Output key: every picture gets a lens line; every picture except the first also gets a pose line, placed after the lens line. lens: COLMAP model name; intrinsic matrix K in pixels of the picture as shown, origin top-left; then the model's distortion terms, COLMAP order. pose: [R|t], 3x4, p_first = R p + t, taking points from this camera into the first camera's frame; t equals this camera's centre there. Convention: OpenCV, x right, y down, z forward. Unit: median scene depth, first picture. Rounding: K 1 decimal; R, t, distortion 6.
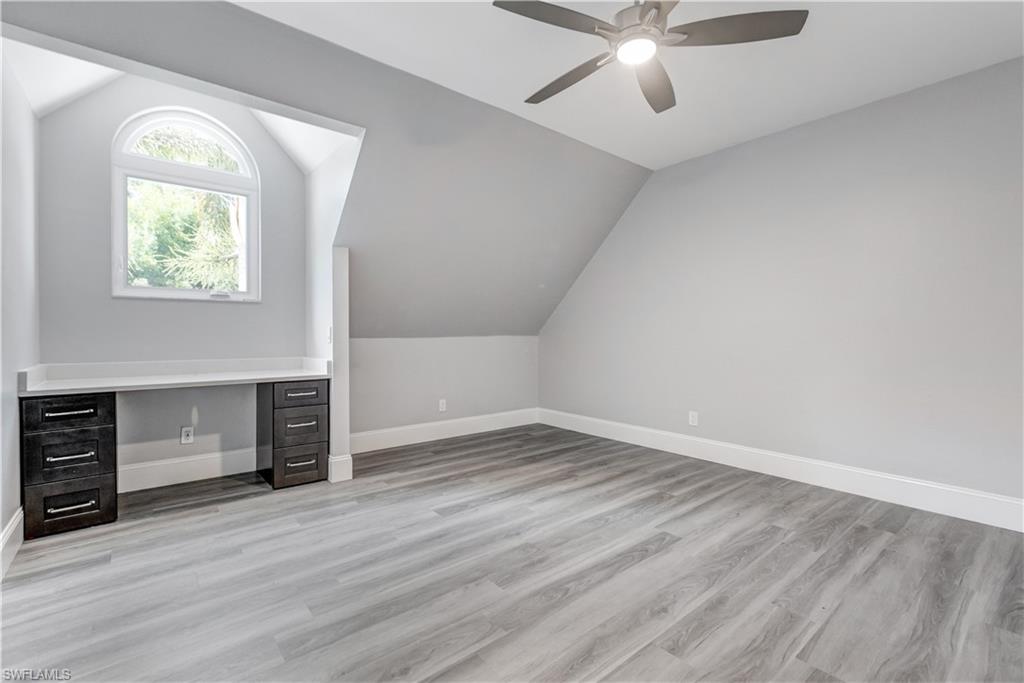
lens RADIAL K [[456.6, 0, 511.5], [0, 456.6, 338.0], [0, 0, 1]] dist [-0.002747, -0.000497]
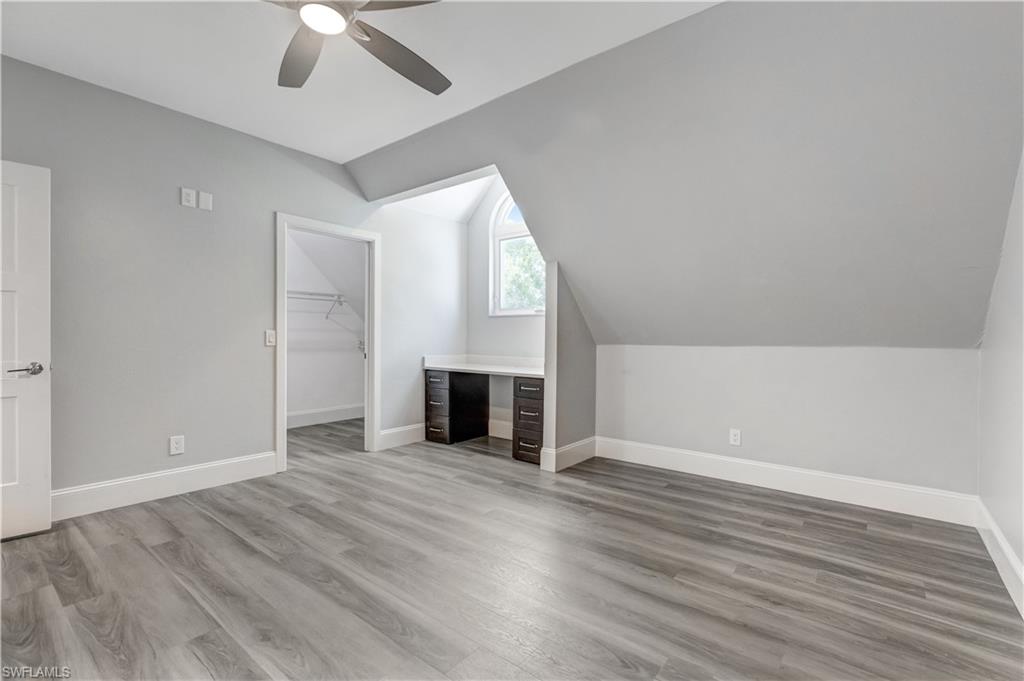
lens RADIAL K [[457.0, 0, 514.0], [0, 457.0, 338.7], [0, 0, 1]] dist [-0.002861, -0.000302]
pose [[0.197570, -0.001350, -0.980288, 0.761064], [-0.016916, 0.999845, -0.004786, -0.003369], [0.980143, 0.017528, 0.197517, 0.743863]]
